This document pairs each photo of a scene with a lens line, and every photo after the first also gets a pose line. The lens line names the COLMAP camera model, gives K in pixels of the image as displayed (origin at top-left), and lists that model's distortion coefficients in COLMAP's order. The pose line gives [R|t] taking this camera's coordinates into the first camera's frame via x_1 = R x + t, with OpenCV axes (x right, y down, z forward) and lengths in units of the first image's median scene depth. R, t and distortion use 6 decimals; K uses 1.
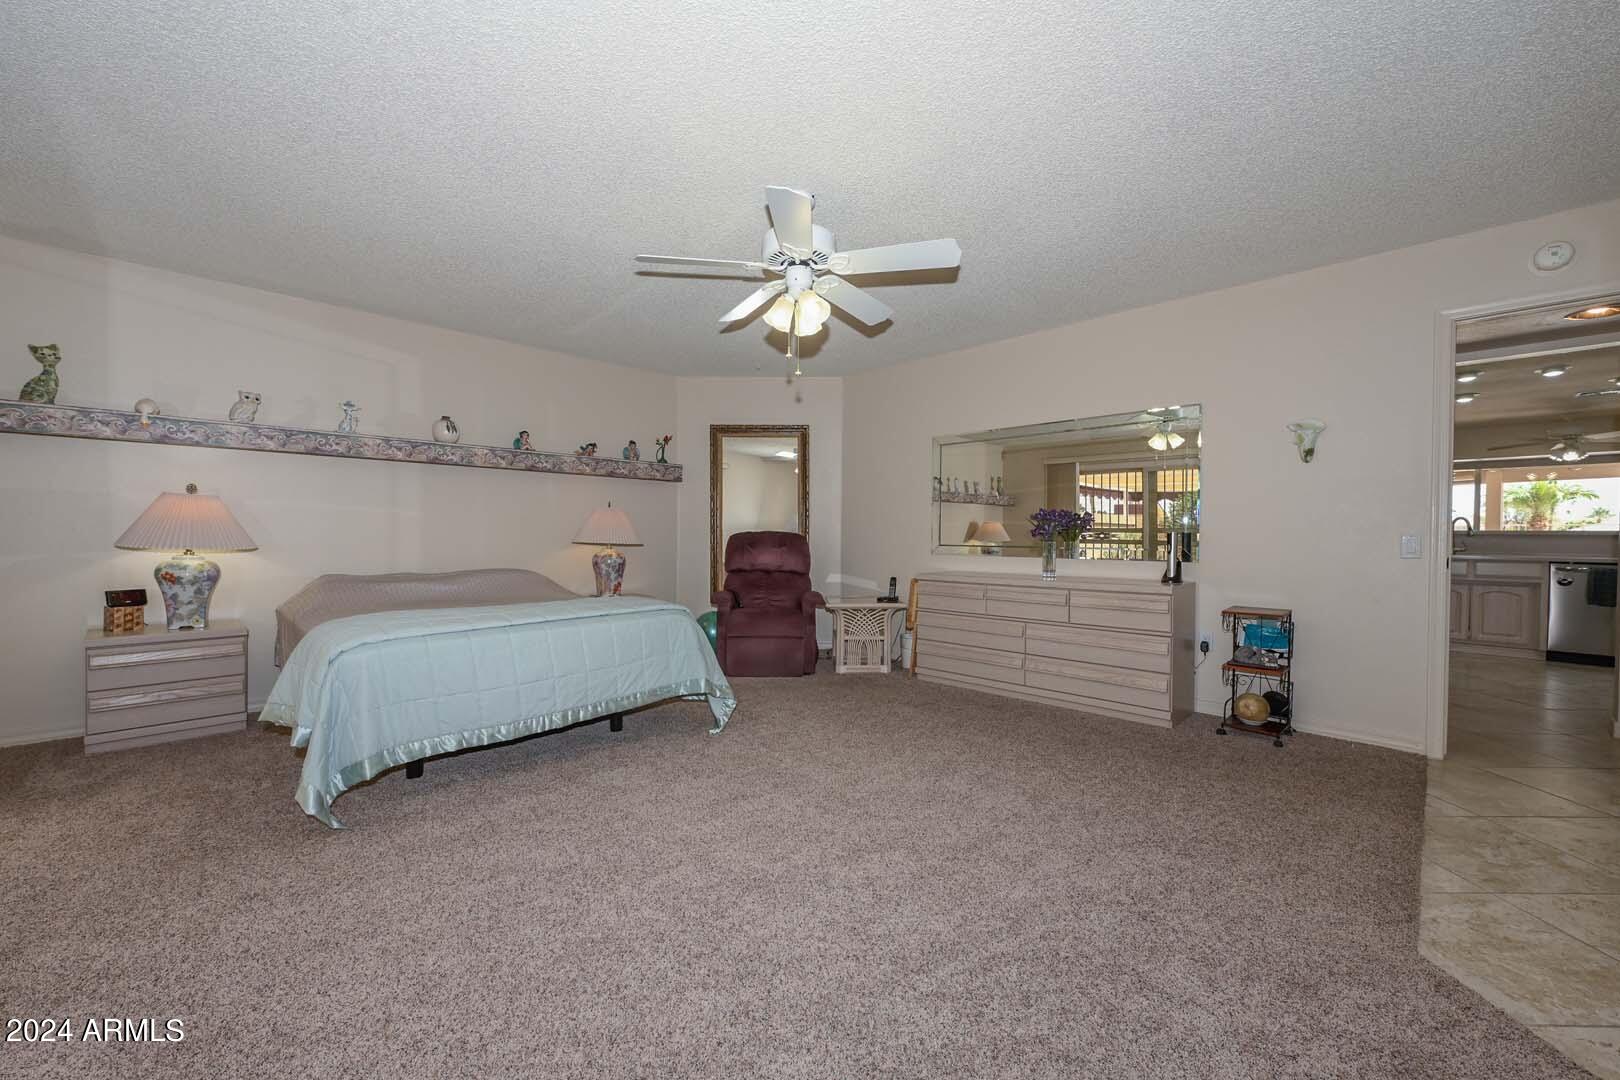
lens RADIAL K [[642.0, 0, 810.0], [0, 642.0, 540.0], [0, 0, 1]] dist [-0.000222, -0.000063]
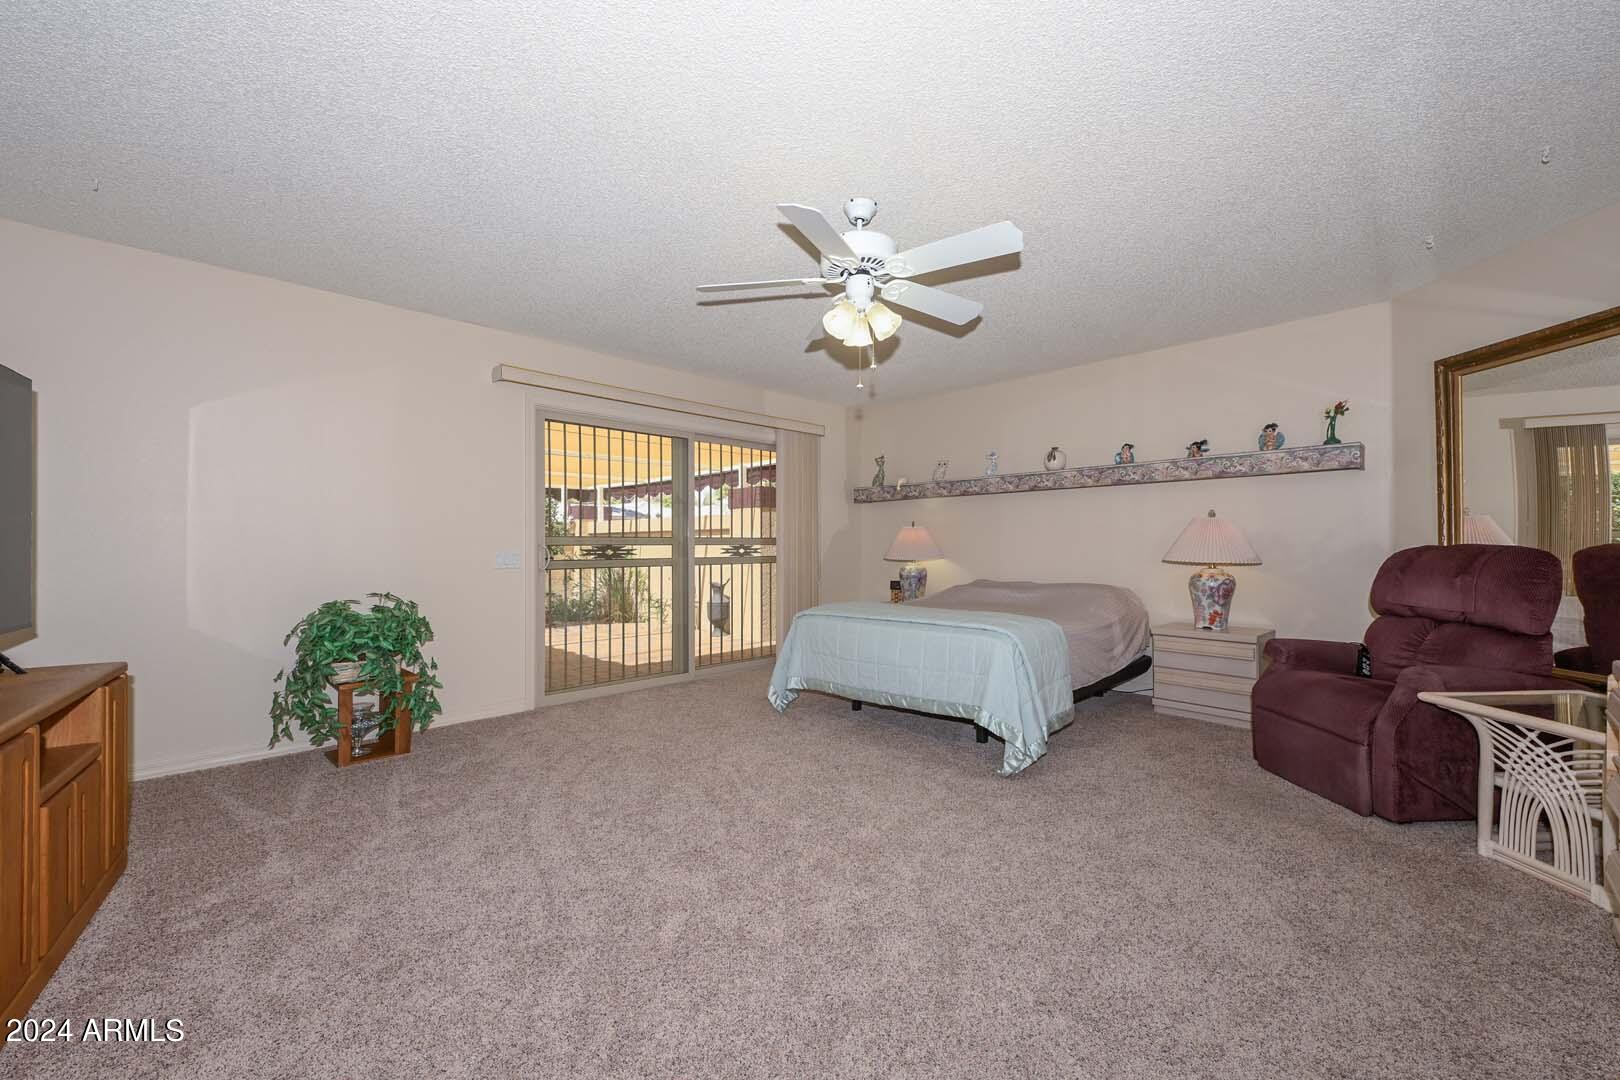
lens RADIAL K [[642.0, 0, 810.0], [0, 642.0, 540.0], [0, 0, 1]] dist [-0.000222, -0.000063]
pose [[-0.036234, -0.018356, -0.999175, 0.543907], [-0.009843, 0.999789, -0.018010, -0.002740], [0.999295, 0.009182, -0.036408, 0.563761]]
